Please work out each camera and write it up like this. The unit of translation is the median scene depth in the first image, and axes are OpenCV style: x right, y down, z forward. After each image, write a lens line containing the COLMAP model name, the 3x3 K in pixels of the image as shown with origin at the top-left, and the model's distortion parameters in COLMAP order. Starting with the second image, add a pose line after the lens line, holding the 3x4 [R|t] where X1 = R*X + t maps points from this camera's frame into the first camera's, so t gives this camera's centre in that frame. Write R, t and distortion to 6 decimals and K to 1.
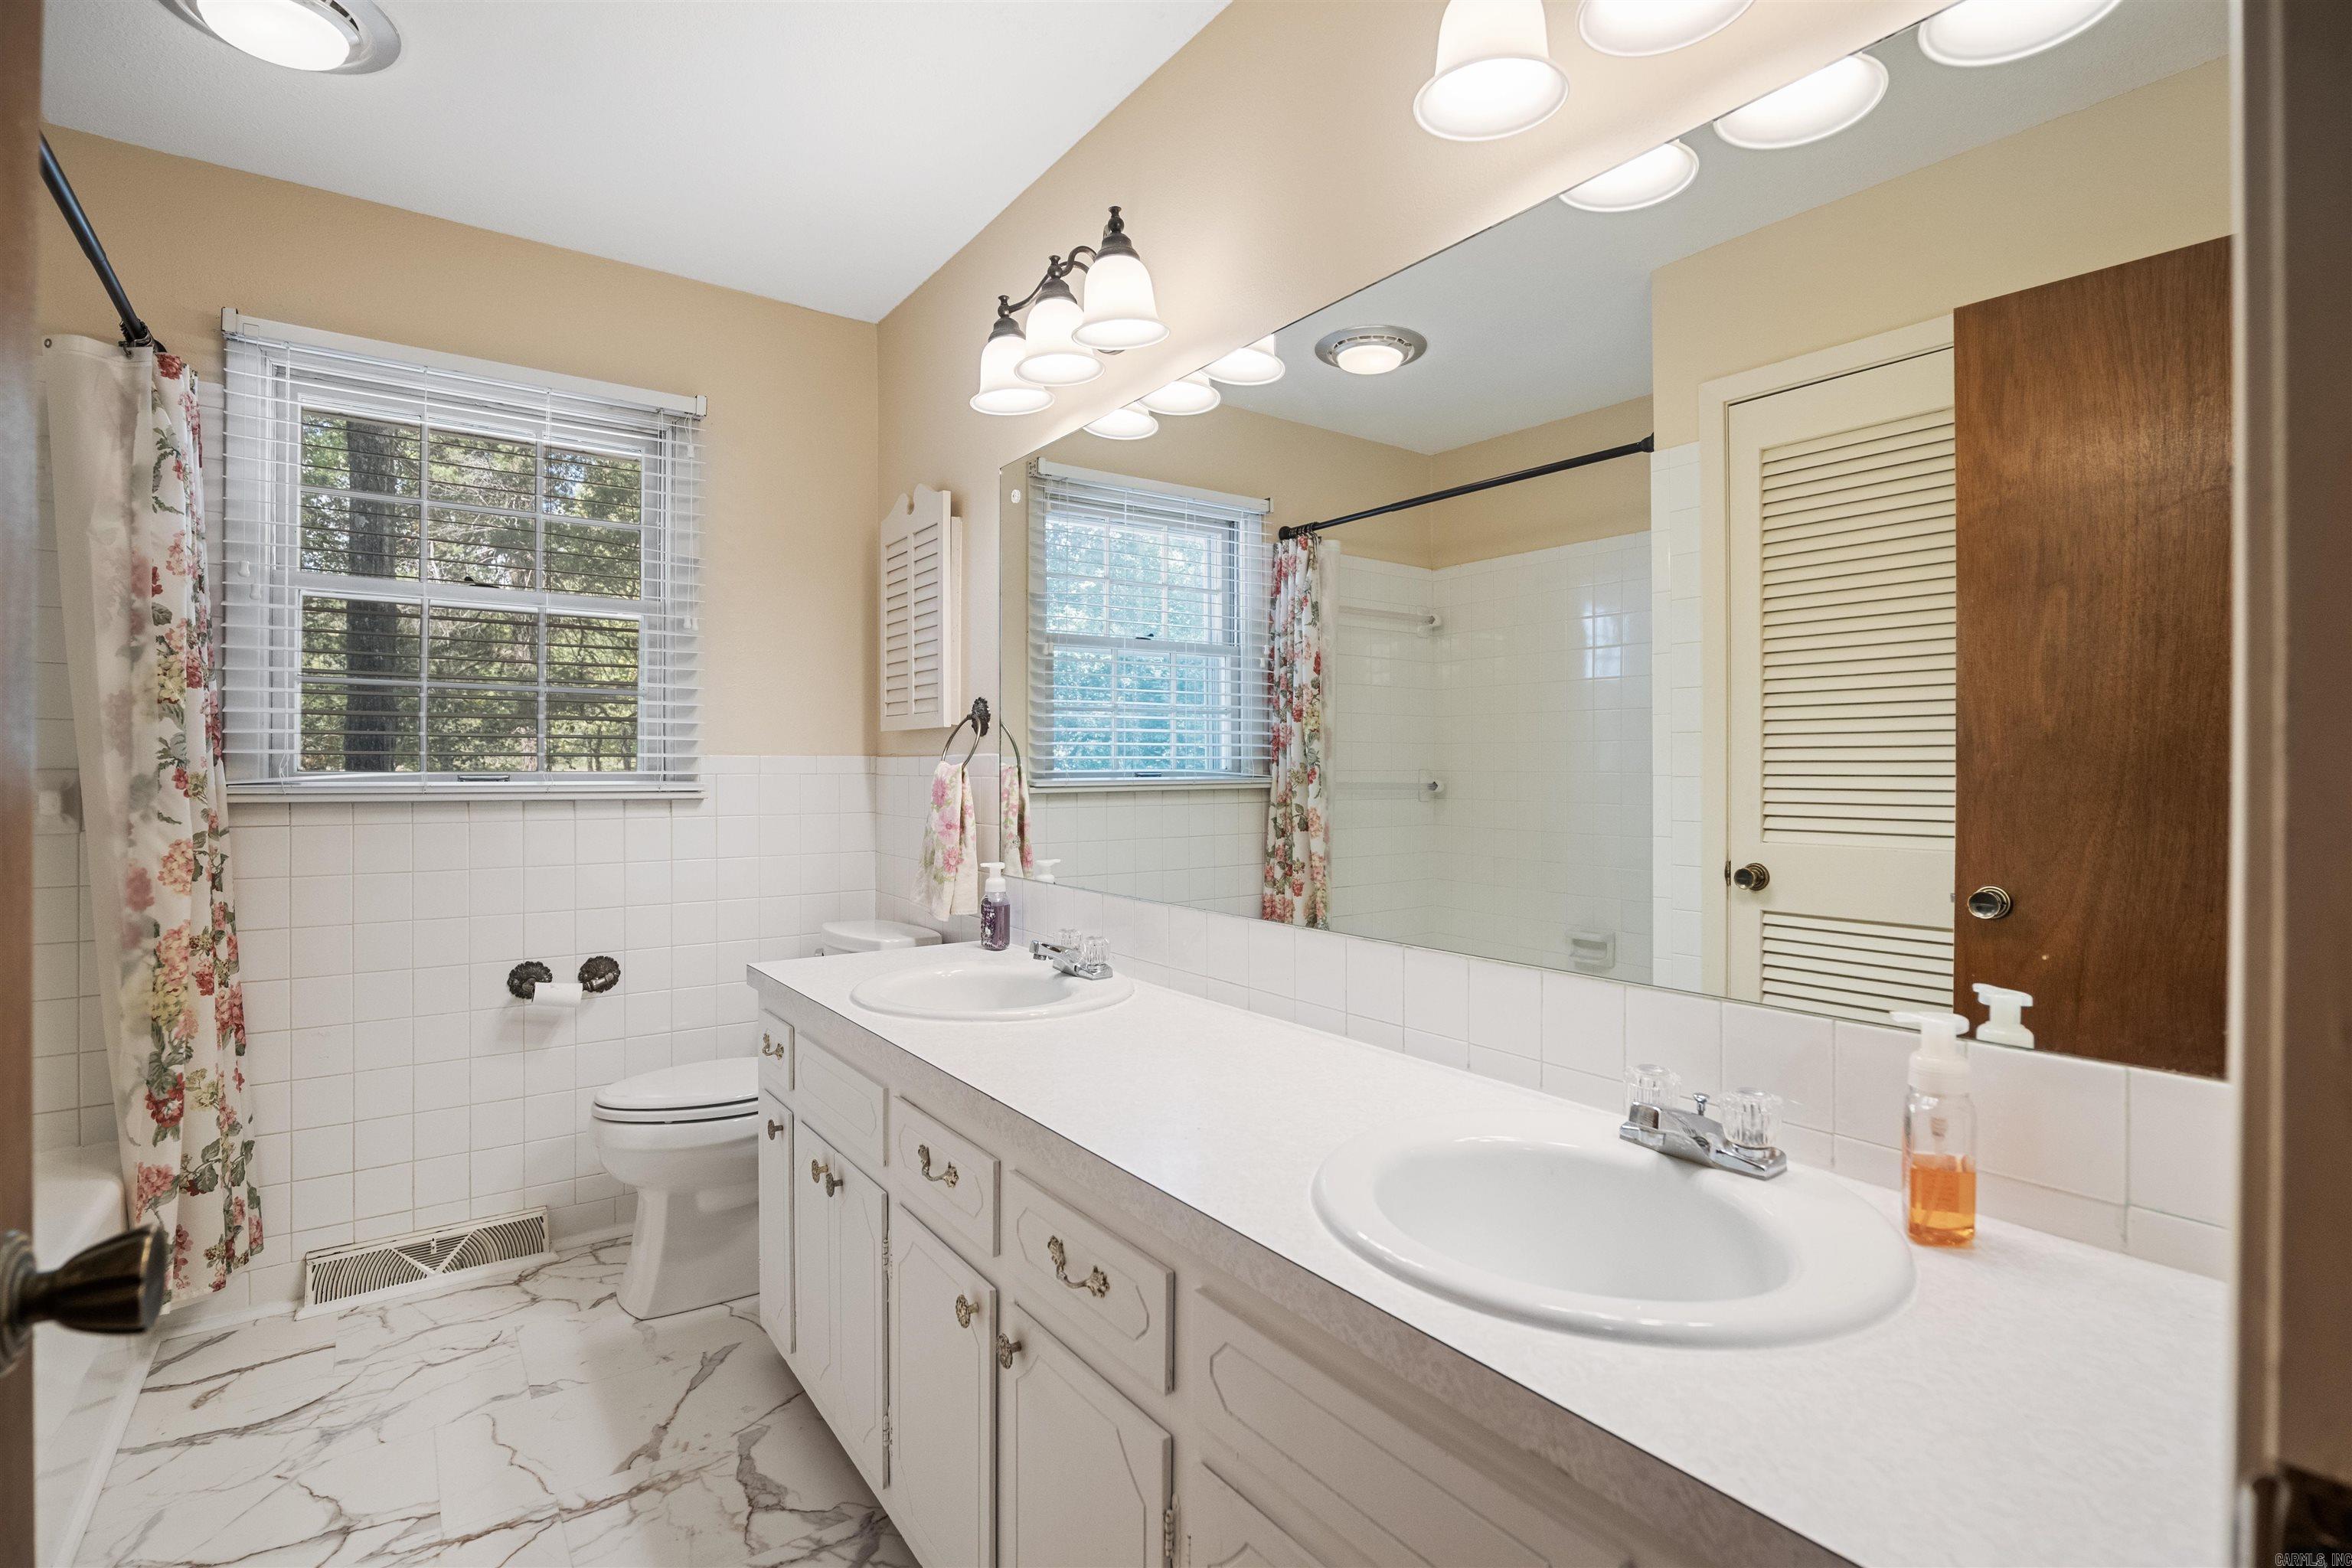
lens RADIAL K [[1104.2, 0, 1180.9], [0, 1104.2, 773.7], [0, 0, 1]] dist [-0.024757, 0.008171]
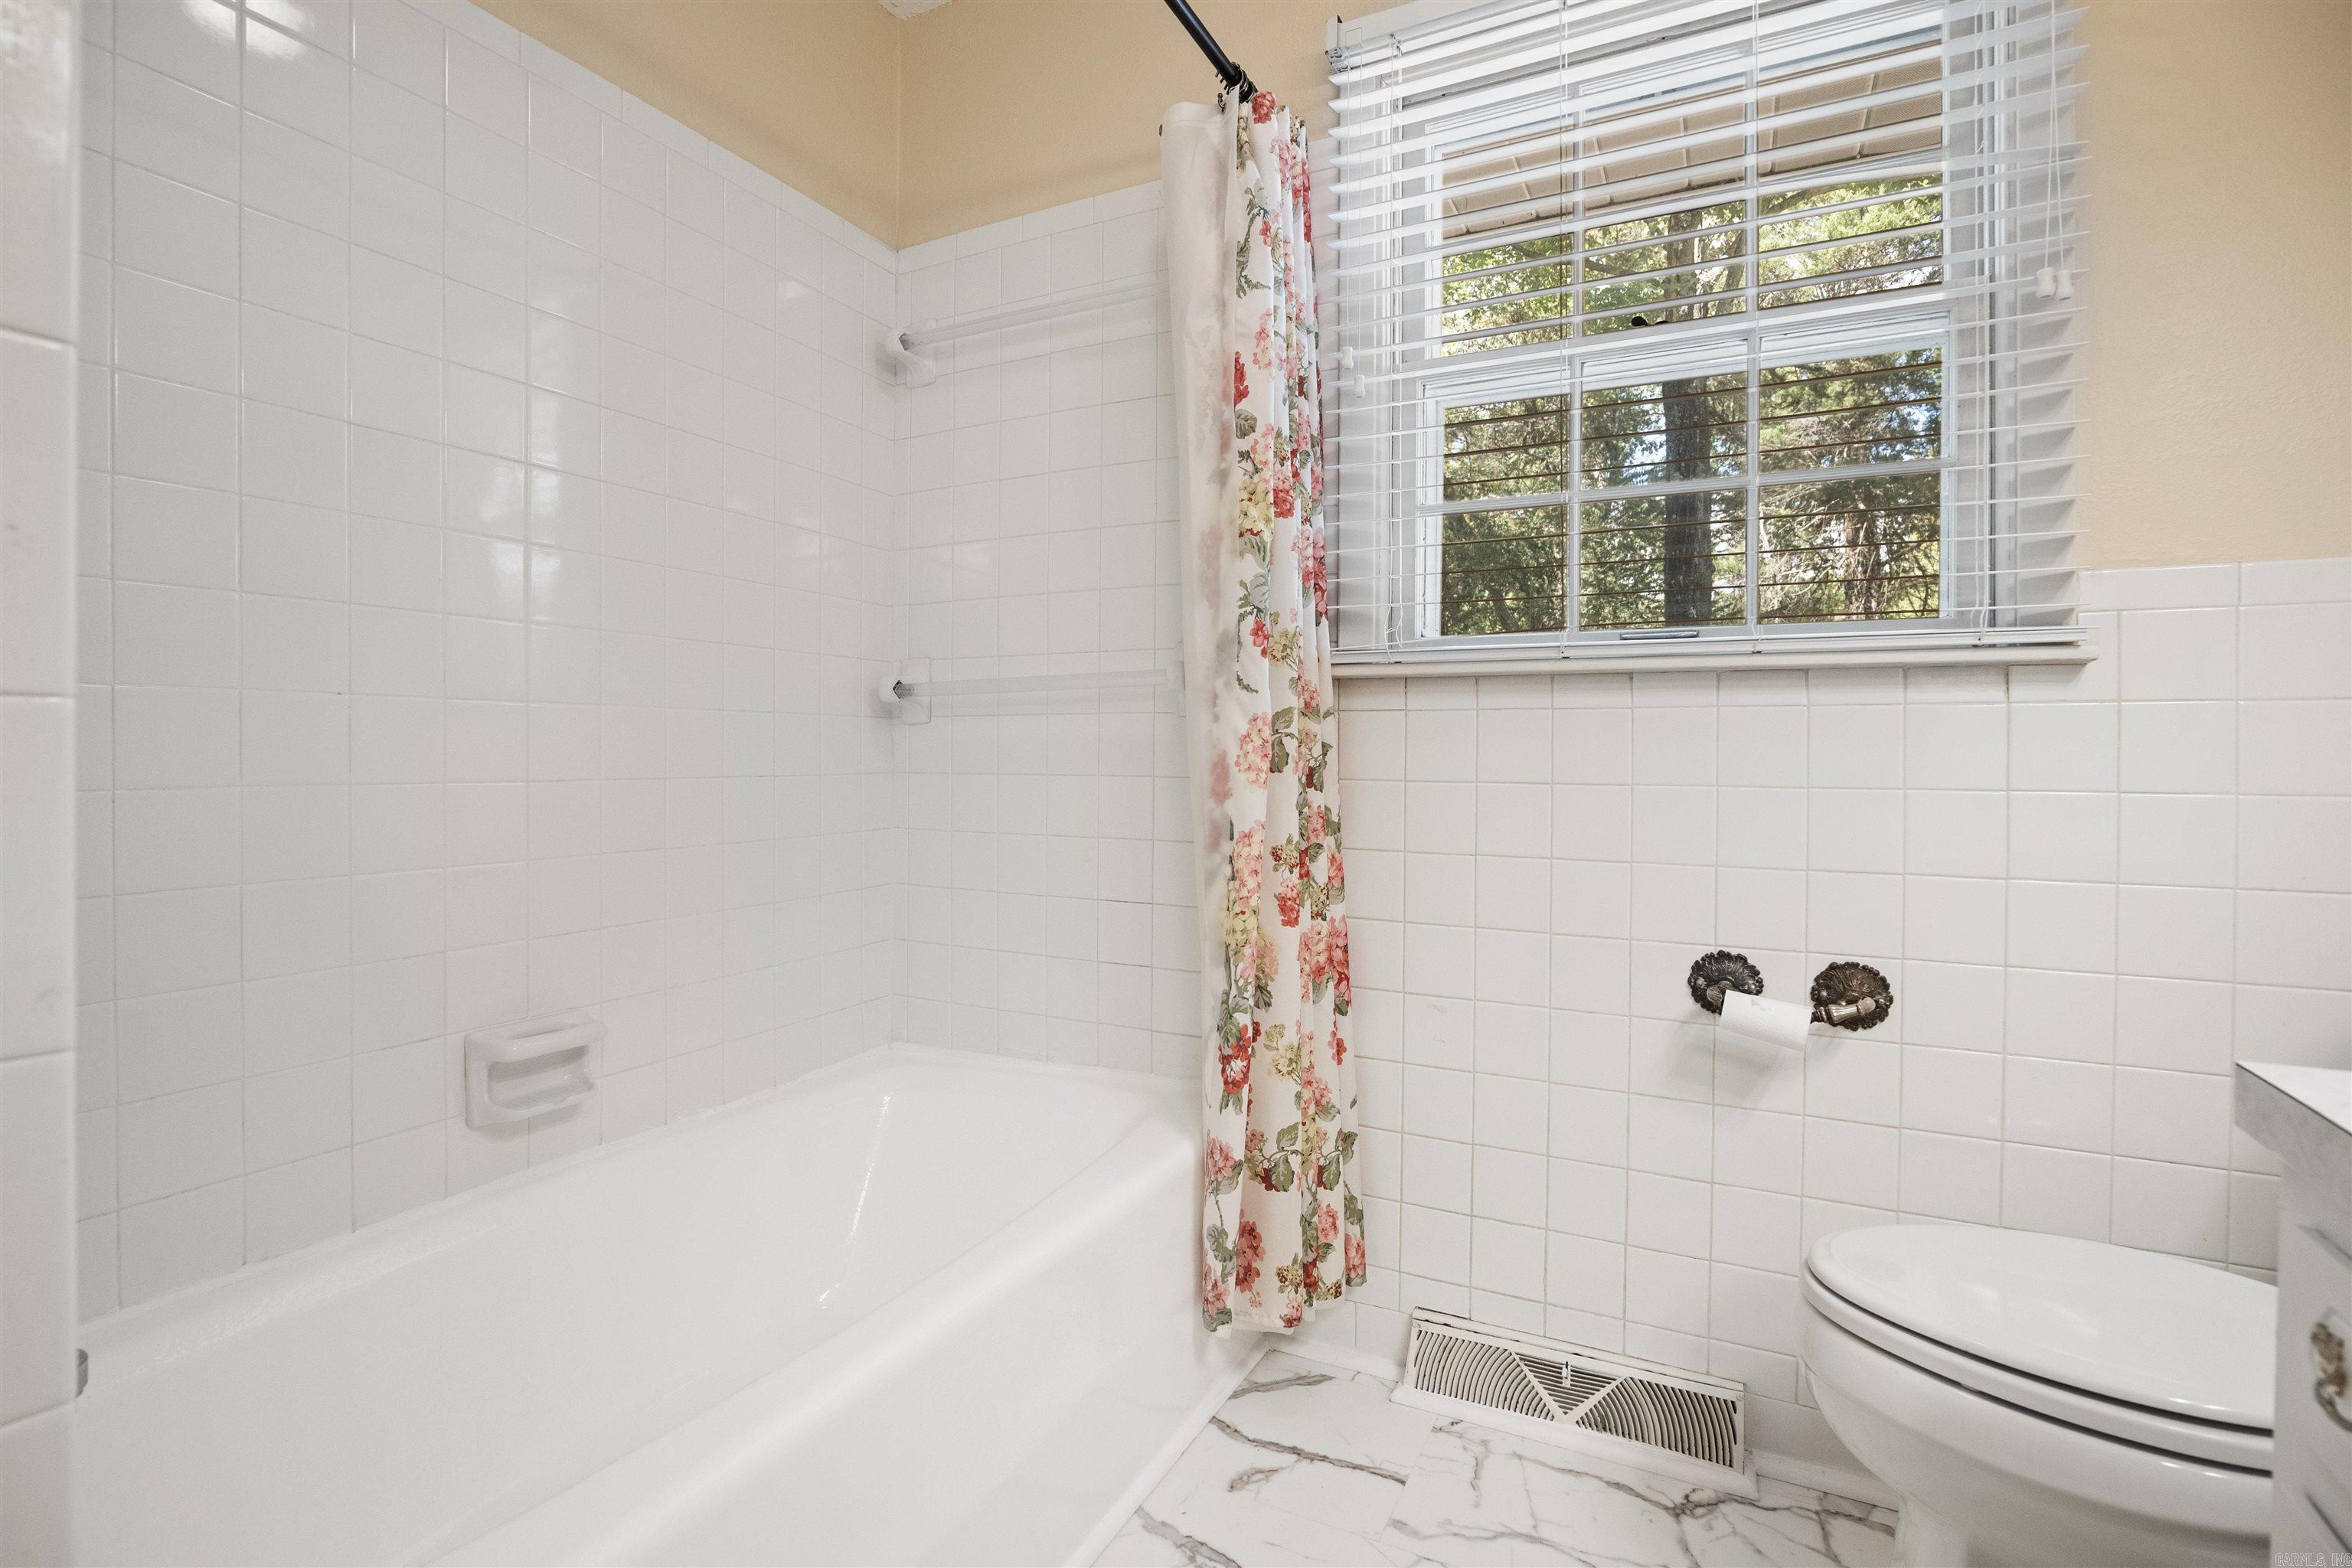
lens RADIAL K [[1104.2, 0, 1173.3], [0, 1104.2, 760.3], [0, 0, 1]] dist [-0.024757, 0.008171]
pose [[0.444272, 0.003852, -0.895884, -0.239192], [-0.009210, 0.999958, -0.000267, 0.085612], [0.895845, 0.008369, 0.444289, 0.557969]]
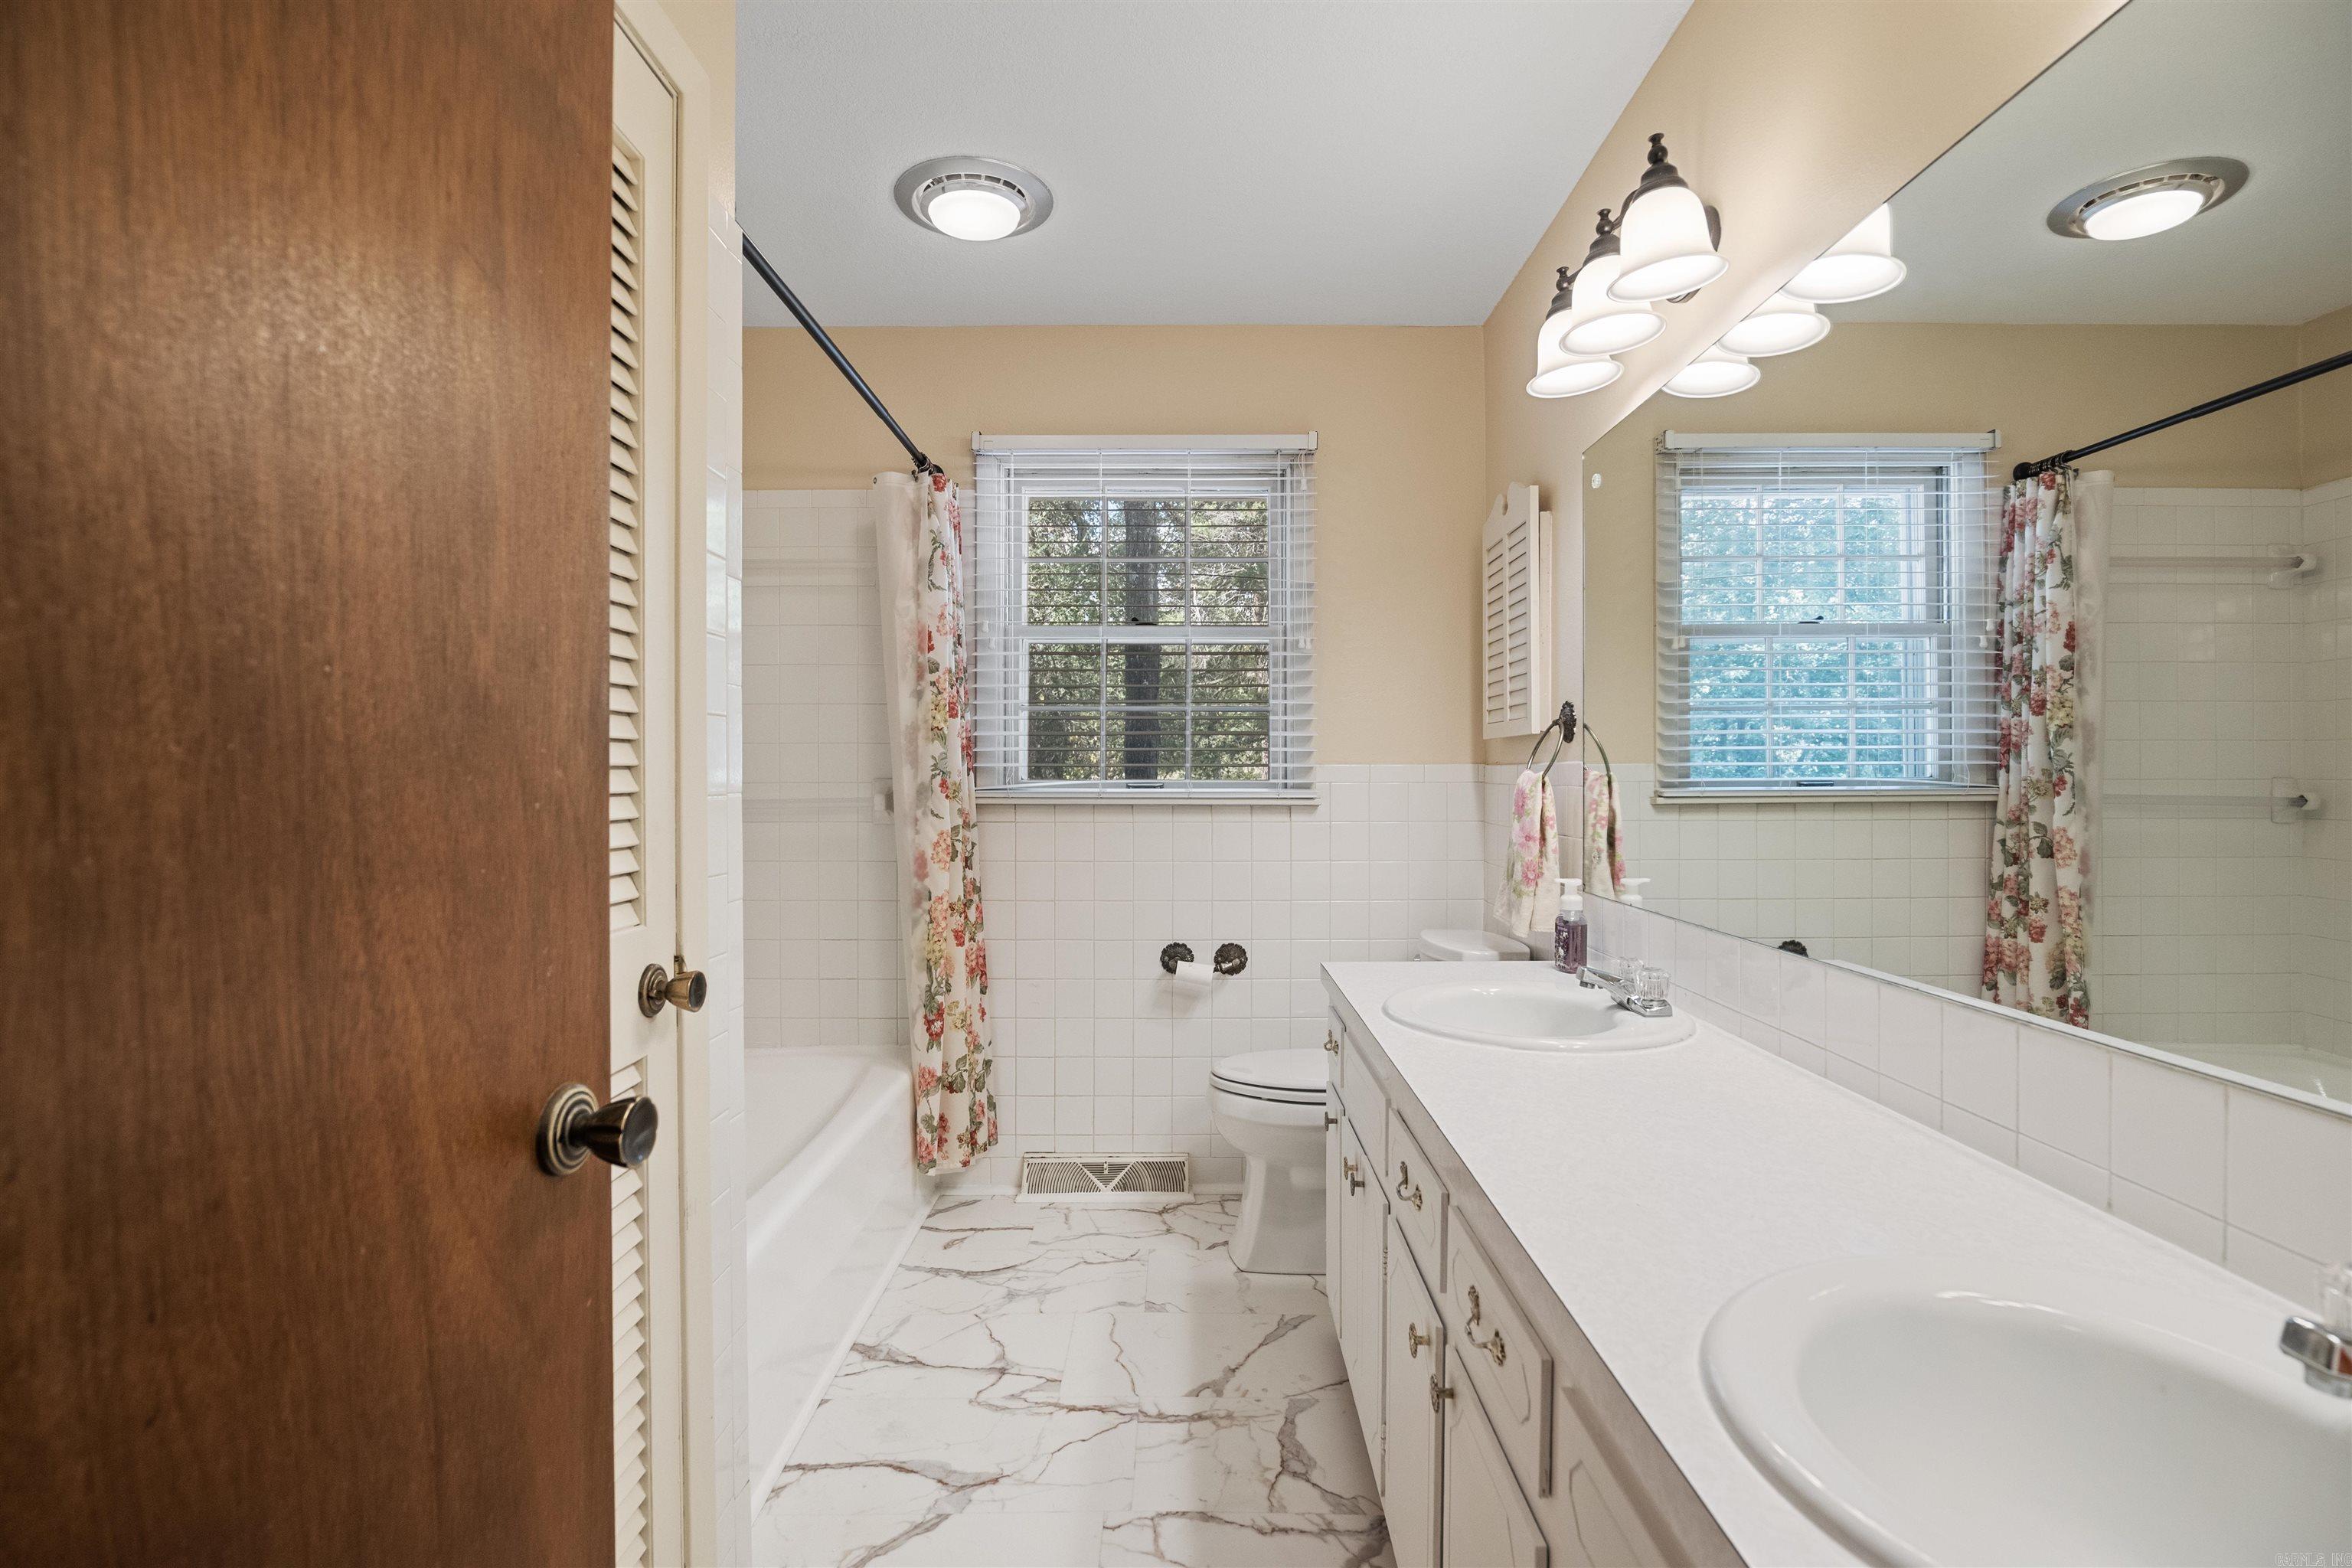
lens RADIAL K [[1104.2, 0, 1179.4], [0, 1104.2, 786.9], [0, 0, 1]] dist [-0.024757, 0.008171]
pose [[0.805548, 0.004433, -0.592515, 0.122671], [-0.001123, 0.999982, 0.005955, -0.002110], [0.592530, -0.004132, 0.805538, 0.059636]]
